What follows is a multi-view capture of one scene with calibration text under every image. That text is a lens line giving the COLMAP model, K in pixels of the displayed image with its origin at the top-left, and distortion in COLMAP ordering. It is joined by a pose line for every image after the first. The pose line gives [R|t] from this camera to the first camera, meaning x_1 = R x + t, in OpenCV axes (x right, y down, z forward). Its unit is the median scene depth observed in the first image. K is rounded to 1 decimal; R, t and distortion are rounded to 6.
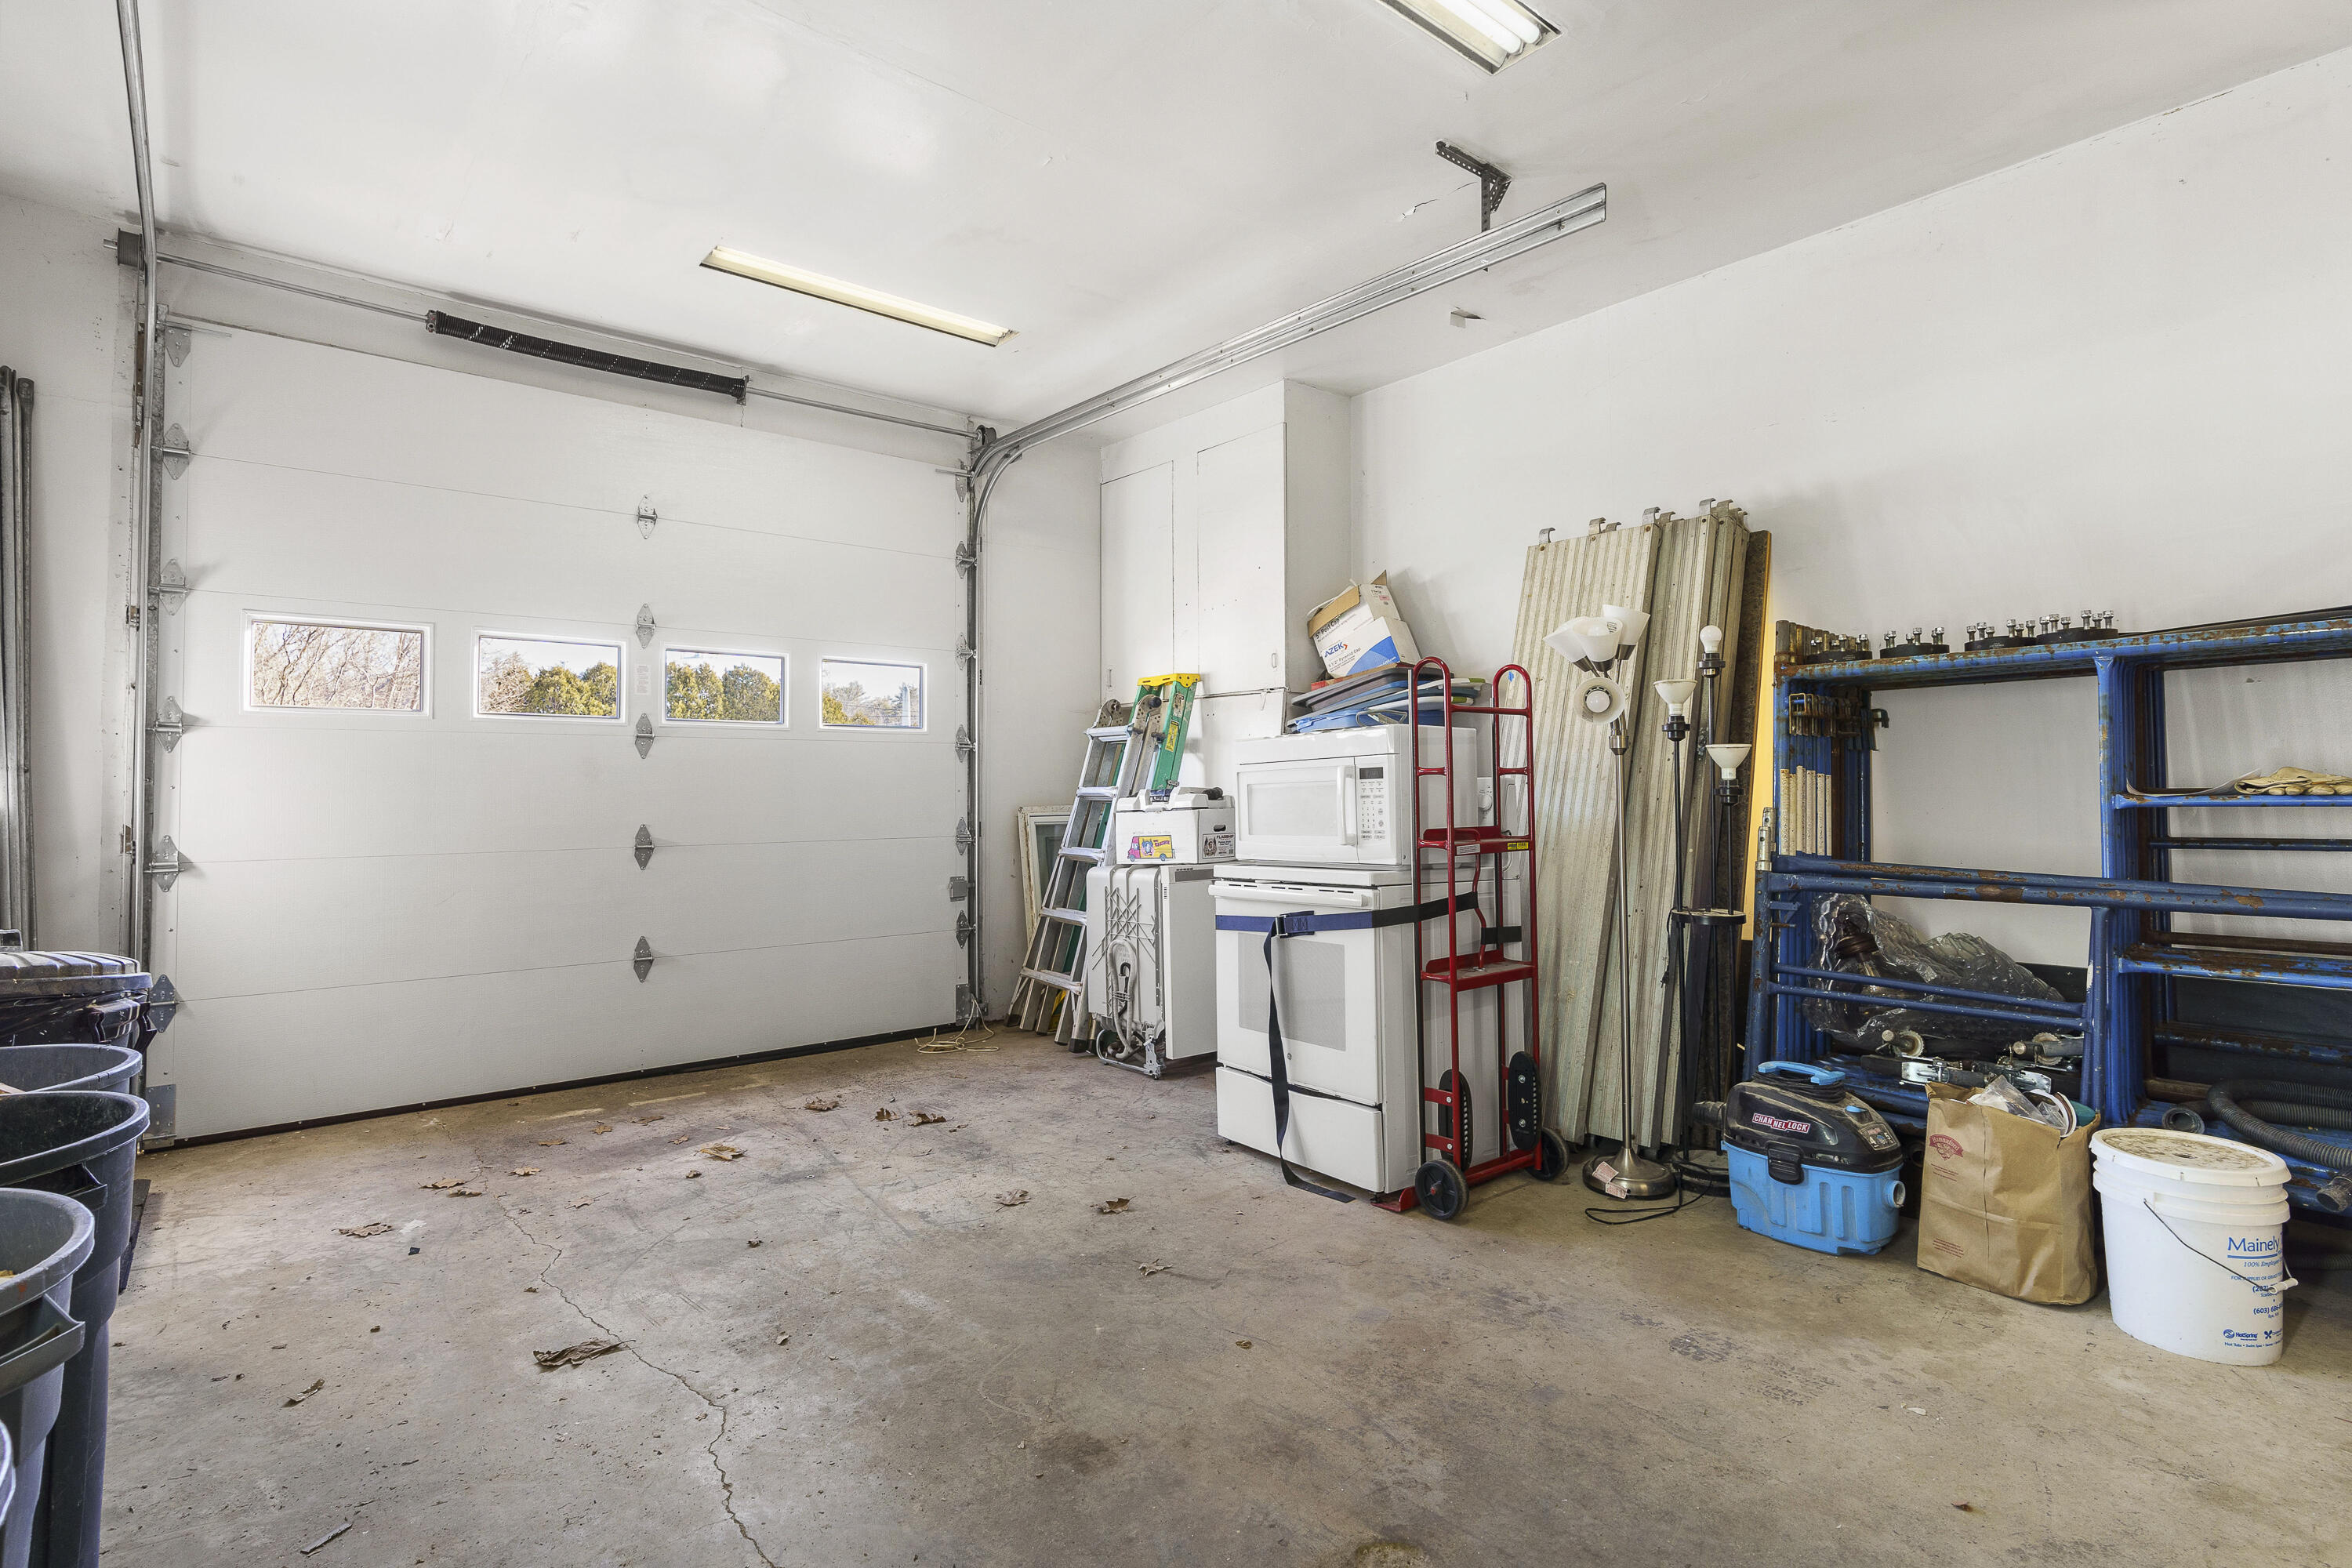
lens RADIAL K [[1153.4, 0, 1176.3], [0, 1153.4, 781.2], [0, 0, 1]] dist [0.001080, -0.000220]
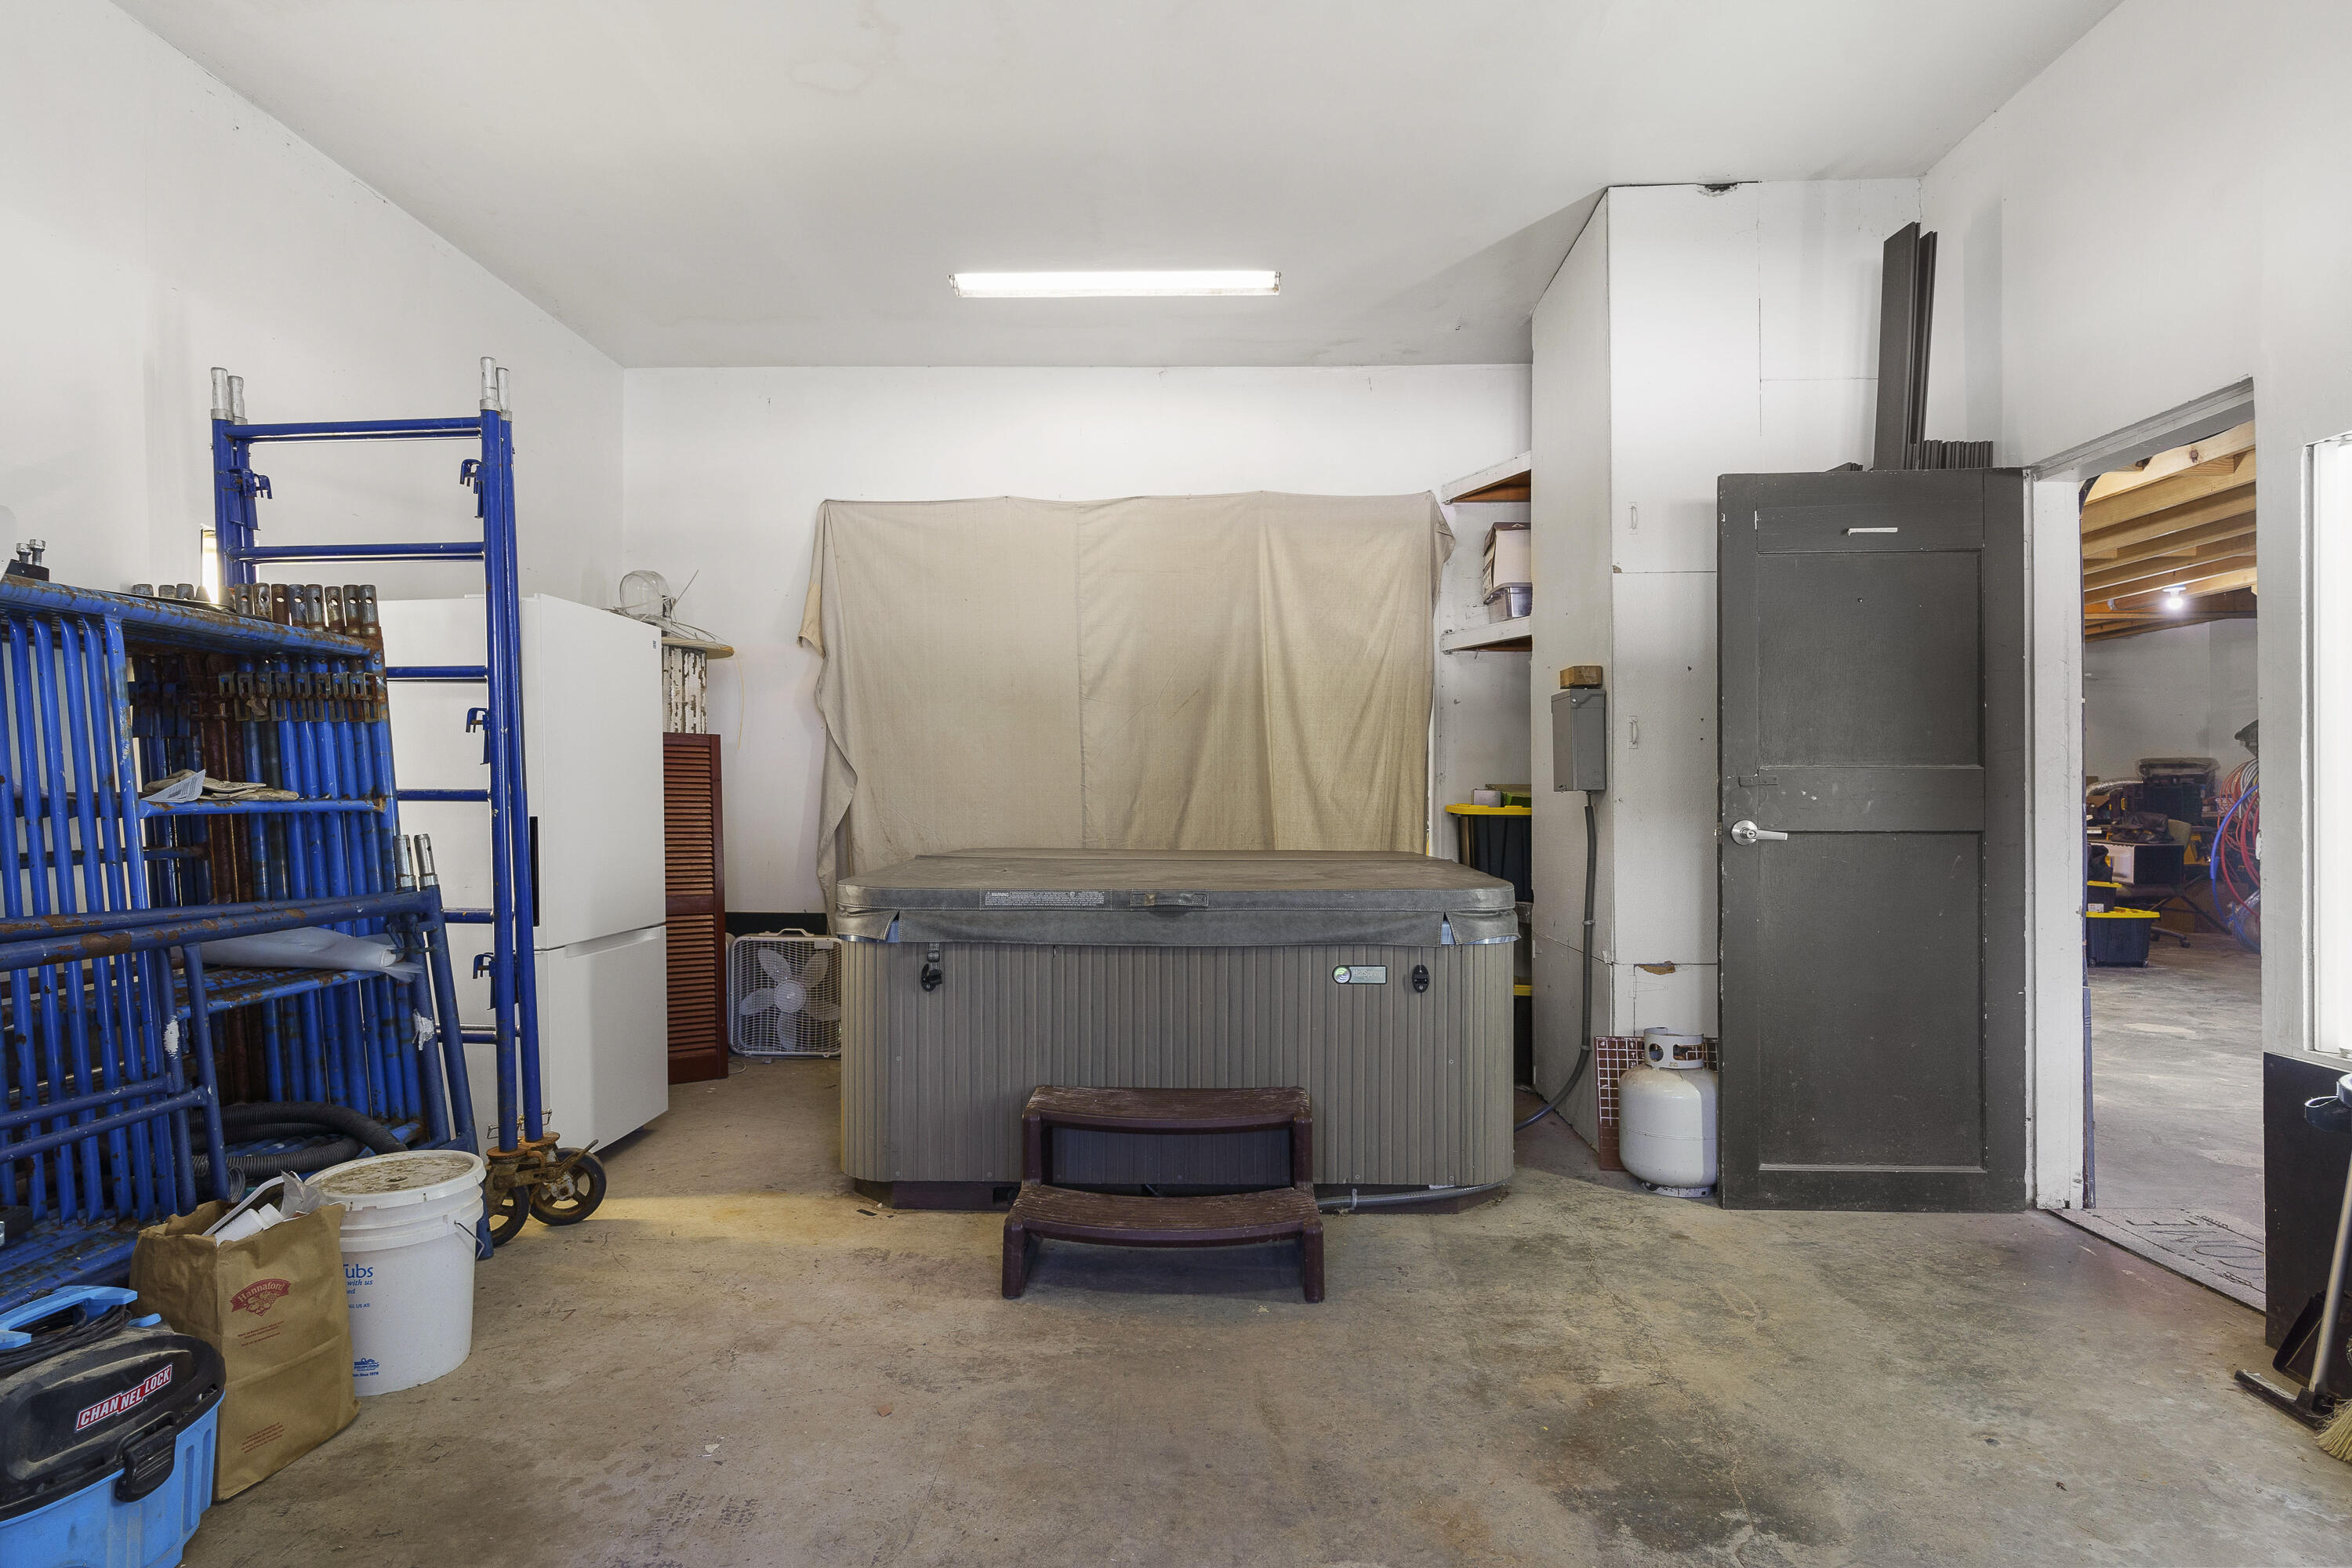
lens RADIAL K [[1281.2, 0, 1174.6], [0, 1281.2, 787.4], [0, 0, 1]] dist [0.002719, 0.000830]
pose [[-0.732550, 0.005107, 0.680695, -0.291713], [-0.006417, 0.999876, -0.014408, 0.013727], [-0.680683, -0.014923, -0.732426, 1.252947]]
